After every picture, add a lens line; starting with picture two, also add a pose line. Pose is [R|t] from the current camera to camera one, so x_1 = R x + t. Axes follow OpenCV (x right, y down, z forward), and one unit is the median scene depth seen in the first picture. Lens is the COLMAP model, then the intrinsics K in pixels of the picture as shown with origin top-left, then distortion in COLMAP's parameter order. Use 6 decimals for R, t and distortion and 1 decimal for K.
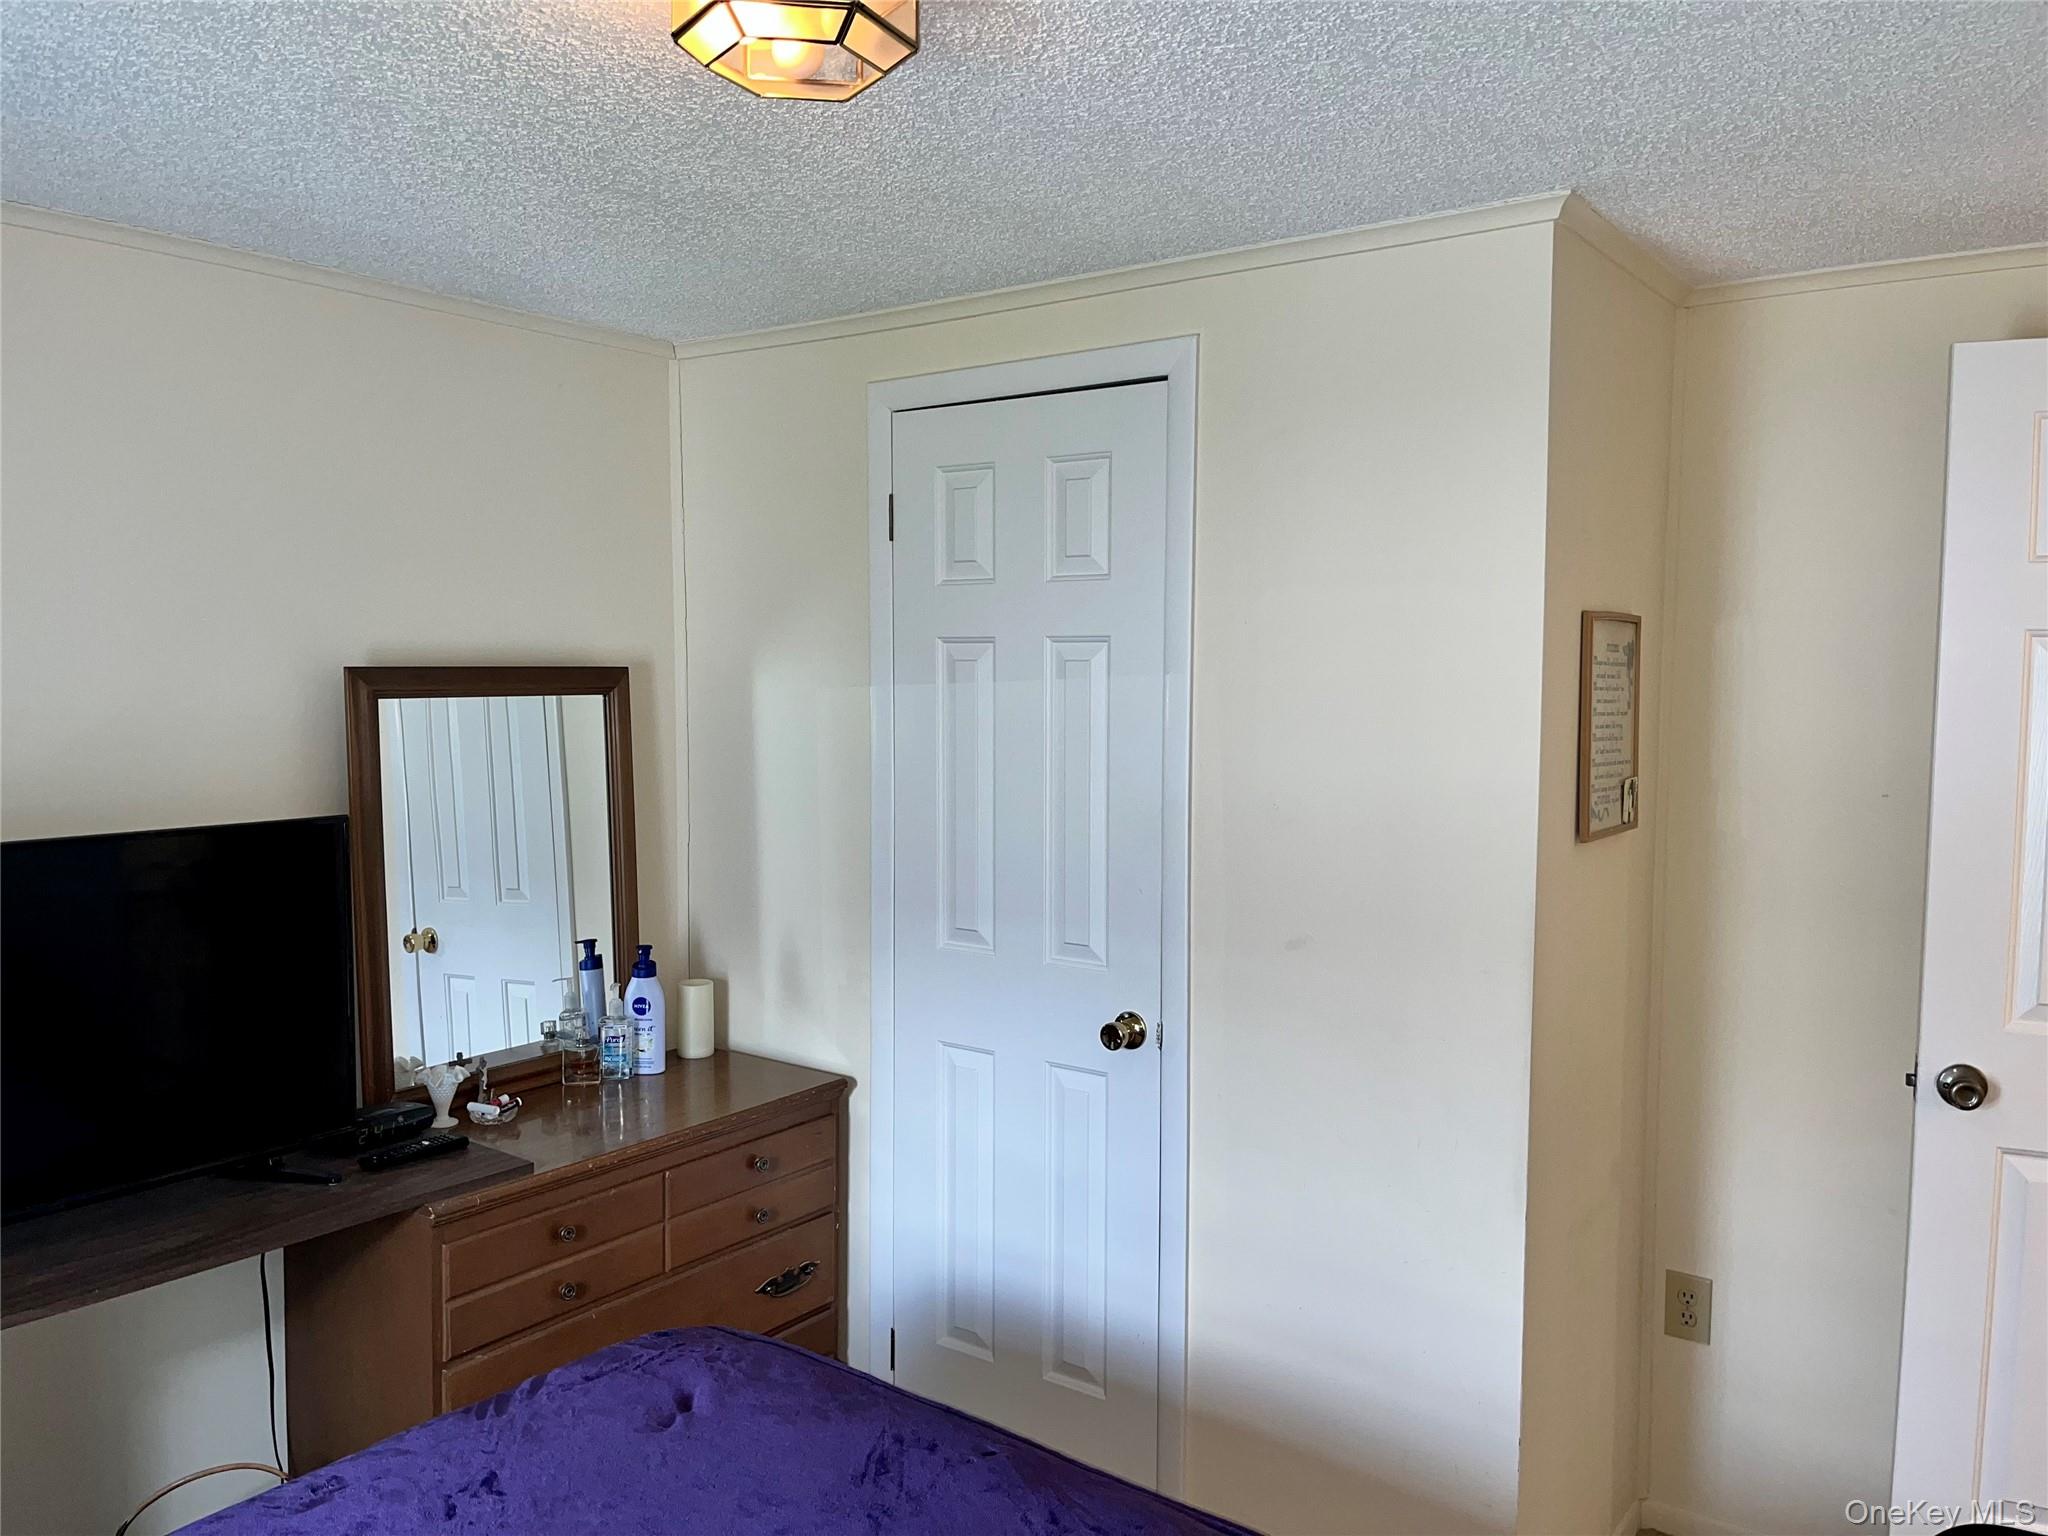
lens RADIAL K [[1569.9, 0, 1024.4], [0, 1569.9, 801.2], [0, 0, 1]] dist [0.126057, -0.171915]
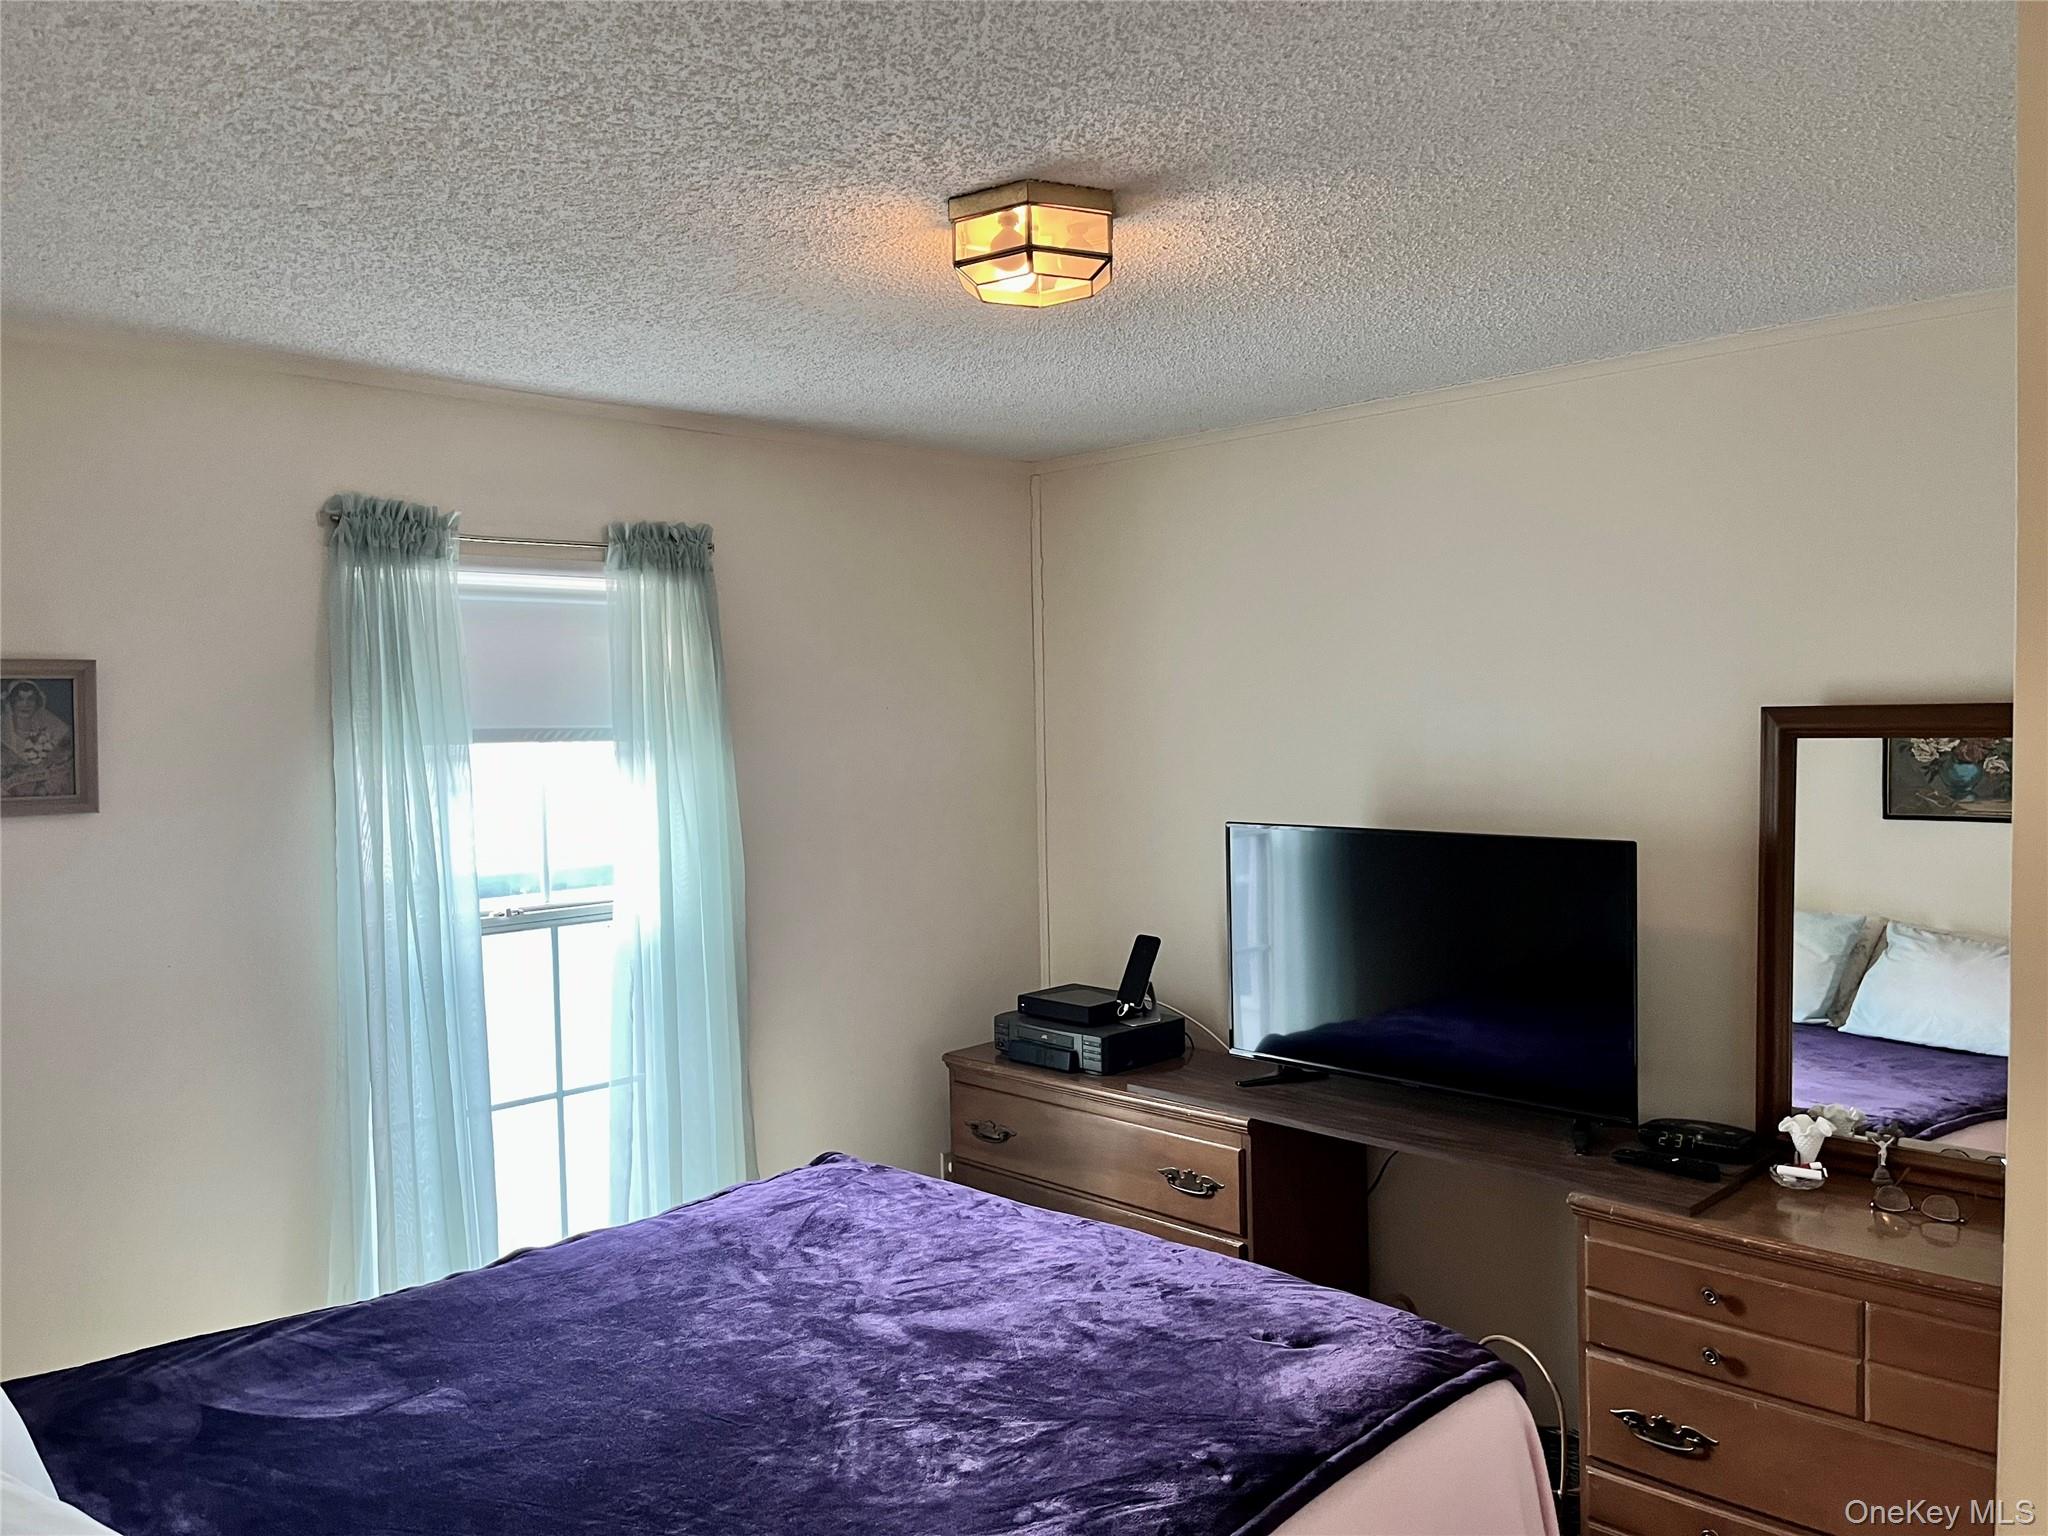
lens RADIAL K [[1569.9, 0, 1024.4], [0, 1569.9, 801.2], [0, 0, 1]] dist [0.126057, -0.171915]
pose [[-0.125901, 0.064663, -0.989933, 0.680663], [-0.070878, 0.994737, 0.073991, -0.066767], [0.989508, 0.079480, -0.120655, 0.653268]]
